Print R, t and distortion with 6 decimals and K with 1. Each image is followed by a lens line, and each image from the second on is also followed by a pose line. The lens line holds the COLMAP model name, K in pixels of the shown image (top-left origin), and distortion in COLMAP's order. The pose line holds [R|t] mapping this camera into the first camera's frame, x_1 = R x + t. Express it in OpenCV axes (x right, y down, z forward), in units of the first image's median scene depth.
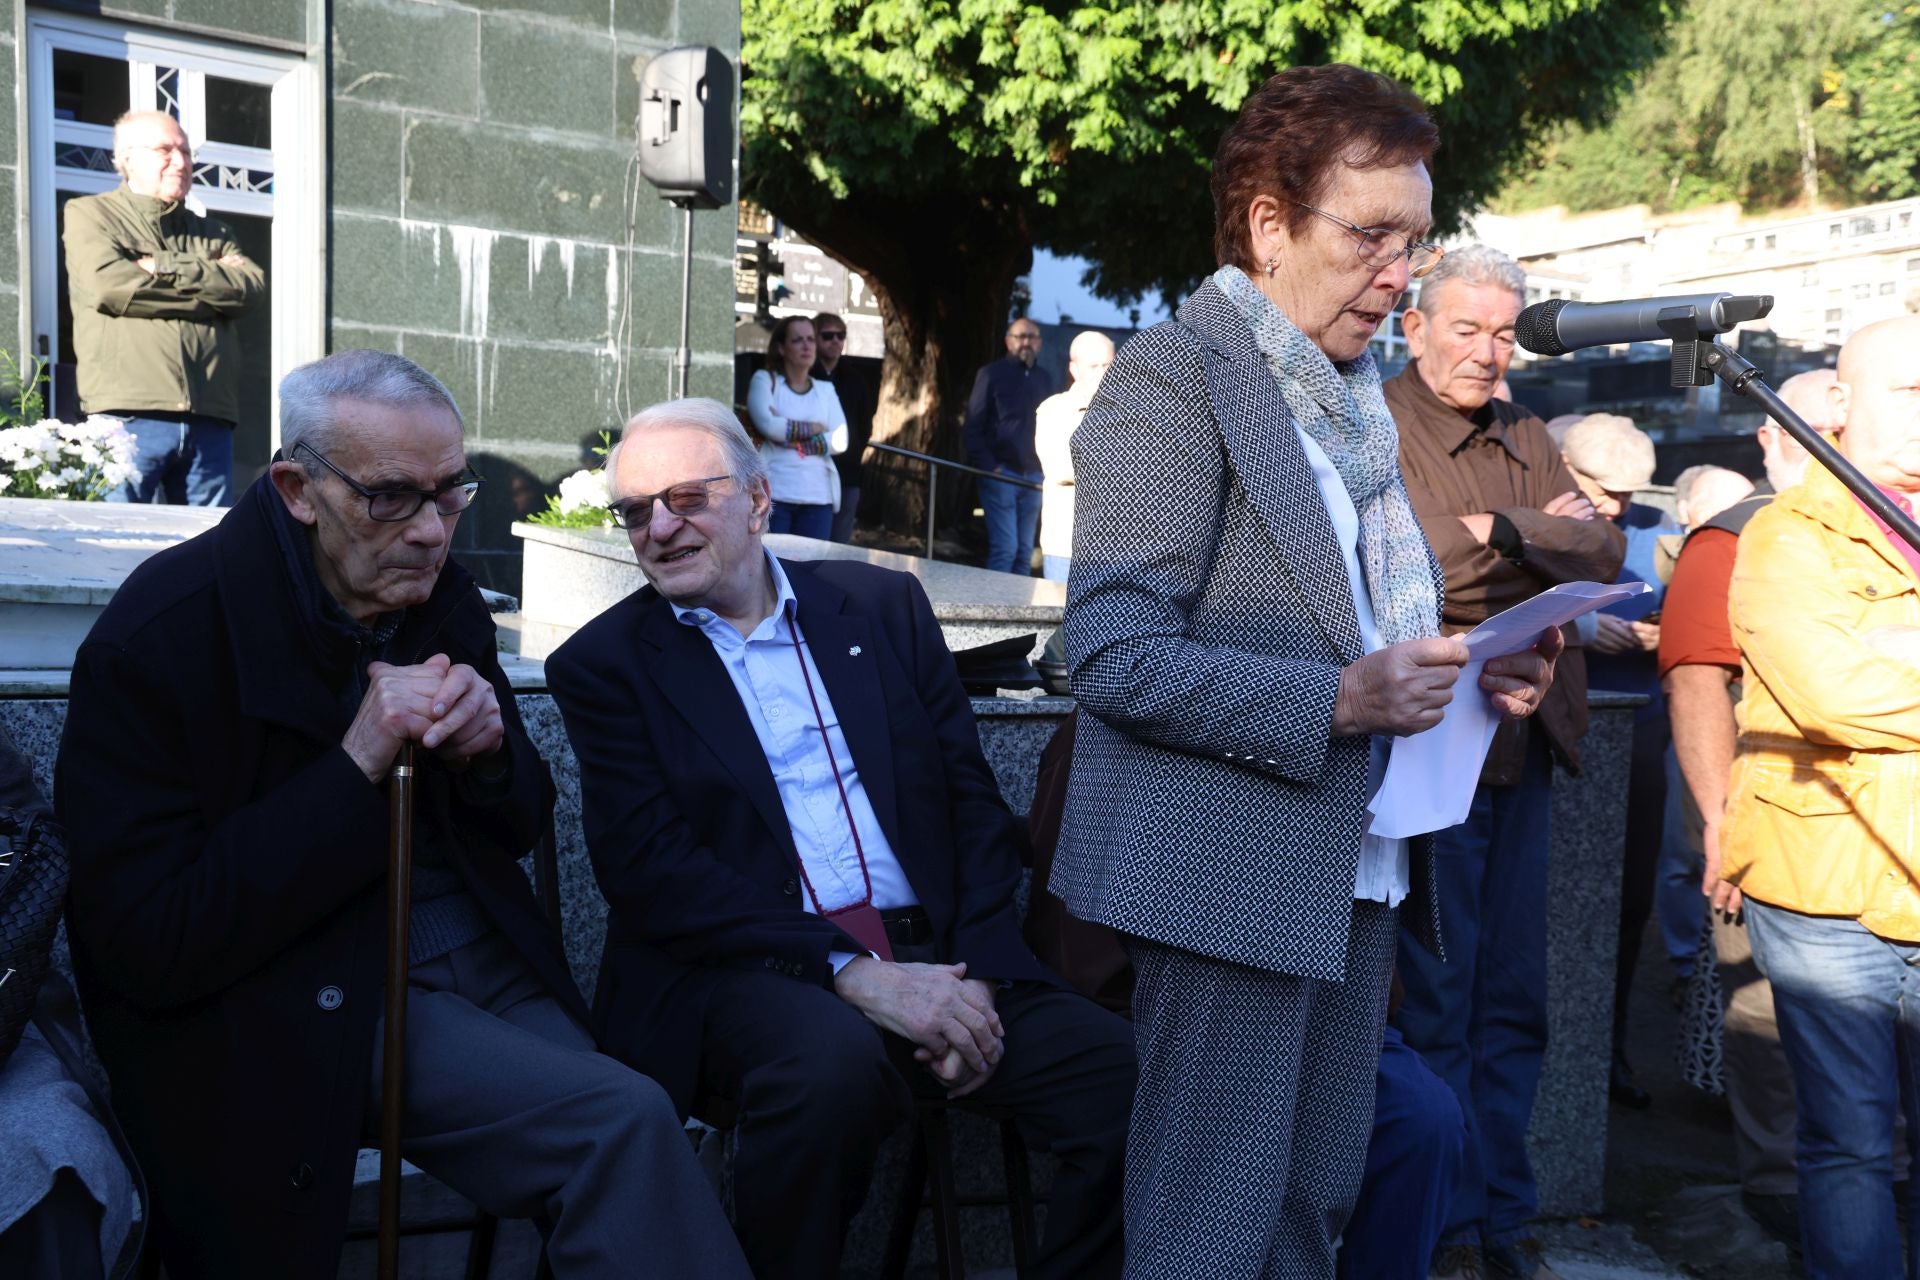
lens RADIAL K [[1897.6, 0, 998.7], [0, 1897.6, 654.0], [0, 0, 1]] dist [0.081808, 0.000000]
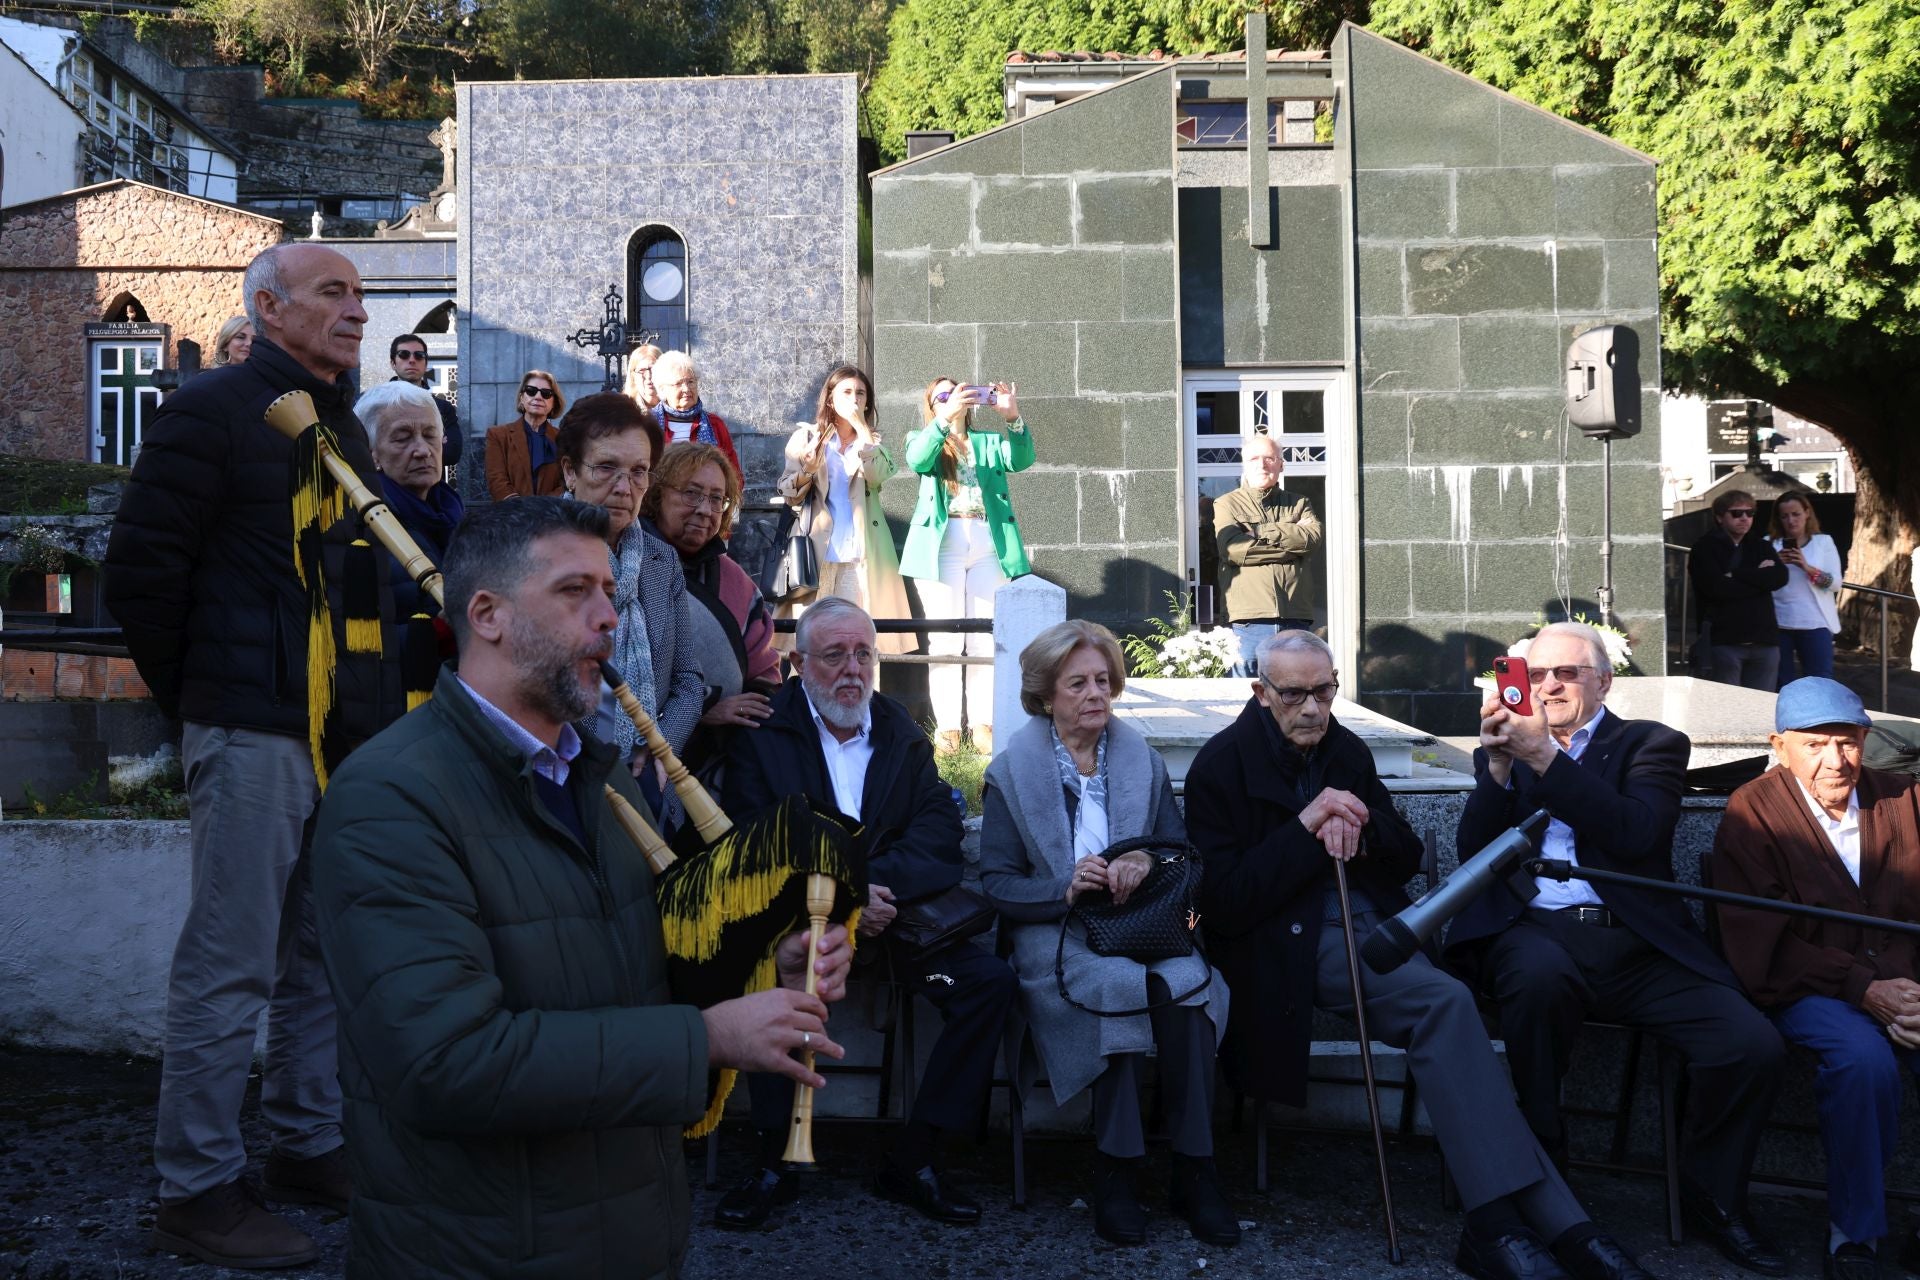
lens RADIAL K [[1657.1, 0, 974.4], [0, 1657.1, 631.1], [0, 0, 1]] dist [0.033713, -0.004755]
pose [[0.829516, -0.054610, -0.555806, 0.103604], [0.009170, 0.996405, -0.084214, -0.000518], [0.558407, 0.064760, 0.827035, -0.203009]]
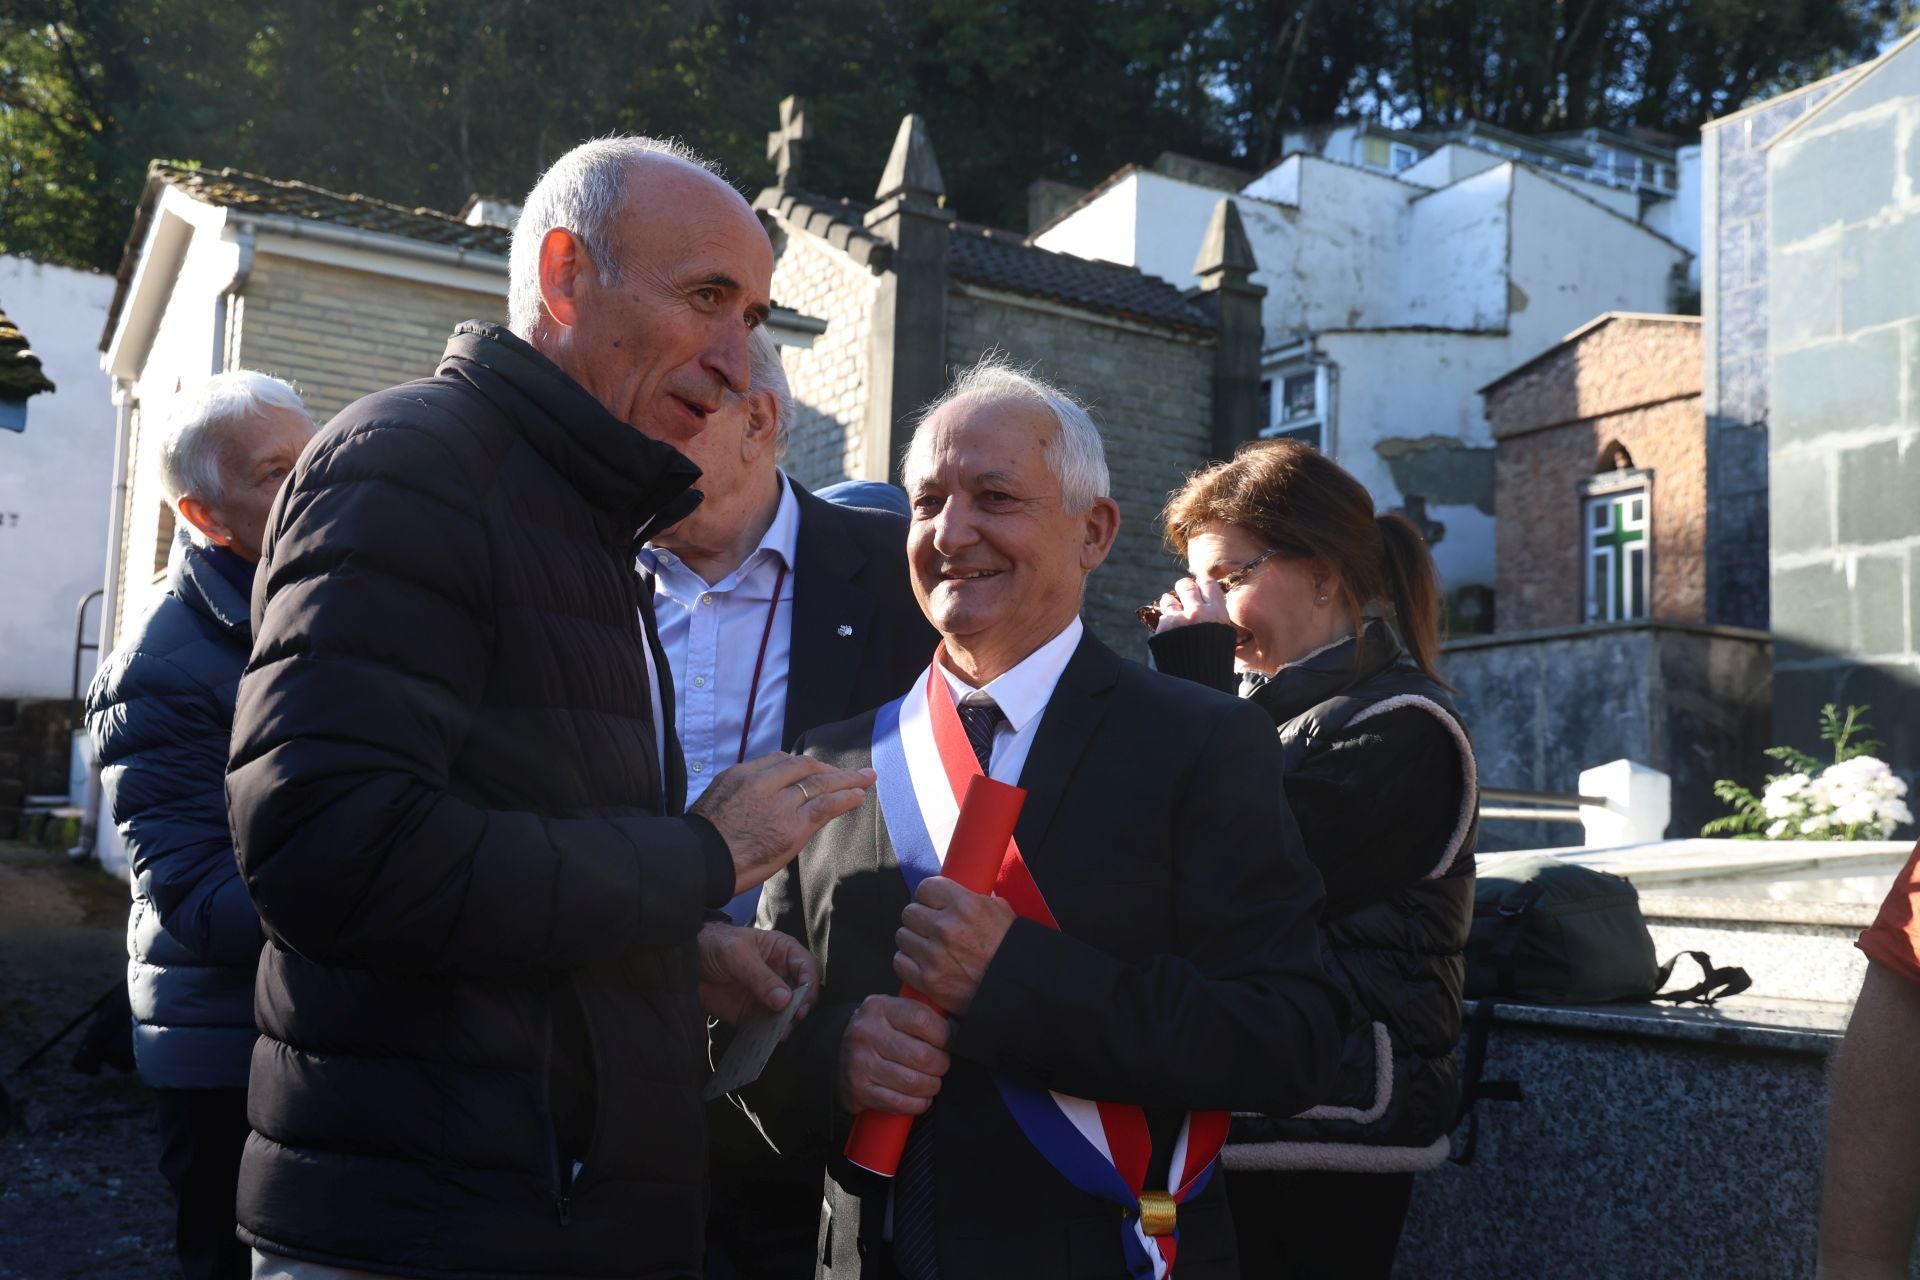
lens RADIAL K [[2083.1, 0, 903.9], [0, 2083.1, 683.0], [0, 0, 1]] dist [0.086715, 0.000000]
pose [[-0.021540, -0.128106, -0.991526, 0.447857], [-0.075848, 0.989108, -0.126146, 0.011876], [0.996887, 0.072488, -0.031022, 0.350473]]
